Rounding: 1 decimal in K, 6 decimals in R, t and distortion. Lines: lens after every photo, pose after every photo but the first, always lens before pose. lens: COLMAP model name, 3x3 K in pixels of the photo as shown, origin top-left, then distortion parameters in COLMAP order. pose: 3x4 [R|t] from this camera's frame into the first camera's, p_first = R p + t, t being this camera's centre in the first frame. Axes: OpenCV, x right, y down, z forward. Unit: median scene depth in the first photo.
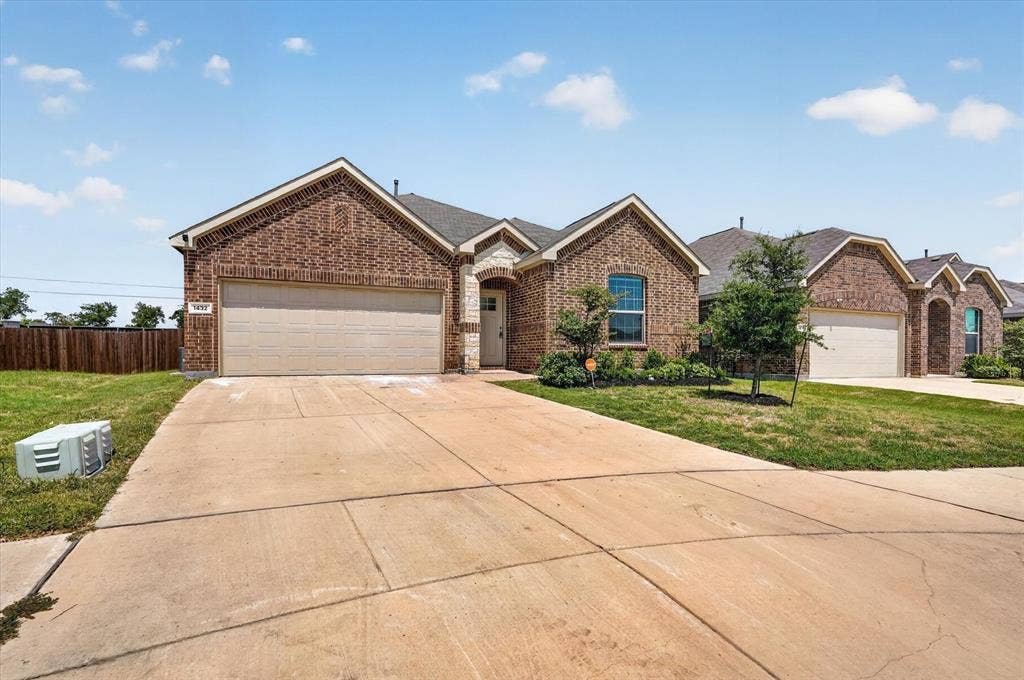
lens RADIAL K [[452.7, 0, 500.3], [0, 452.7, 339.8], [0, 0, 1]] dist [-0.013548, 0.012054]
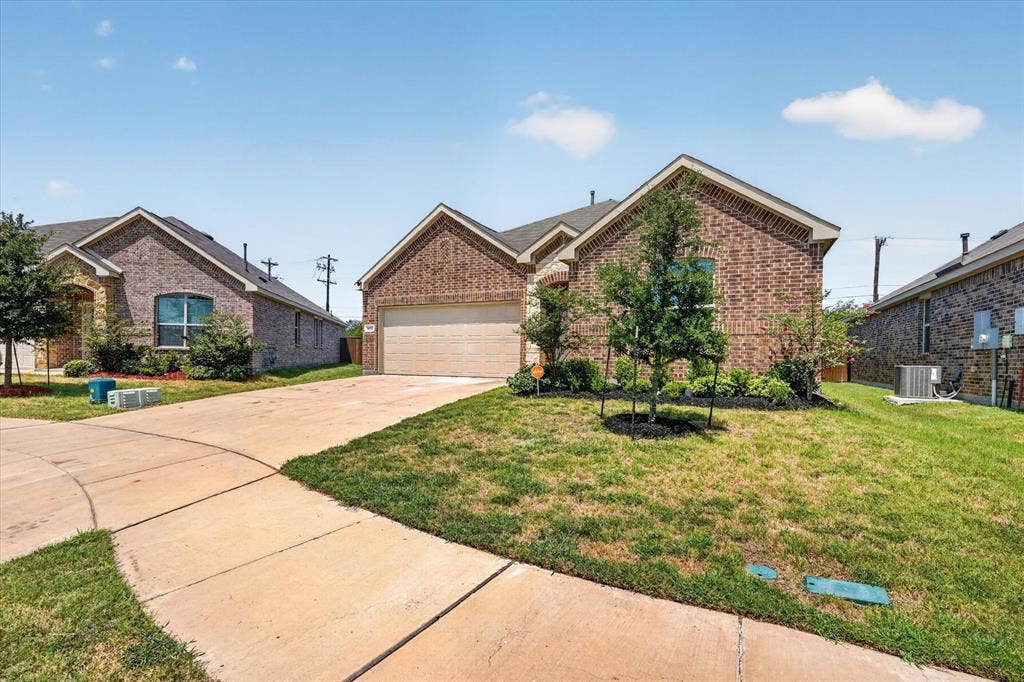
lens RADIAL K [[460.9, 0, 504.8], [0, 460.9, 333.9], [0, 0, 1]] dist [-0.000803, -0.000060]
pose [[0.678820, -0.033913, -0.733521, 0.686444], [0.015484, 0.999372, -0.031875, 0.003567], [0.734141, 0.010280, 0.678919, 0.254191]]
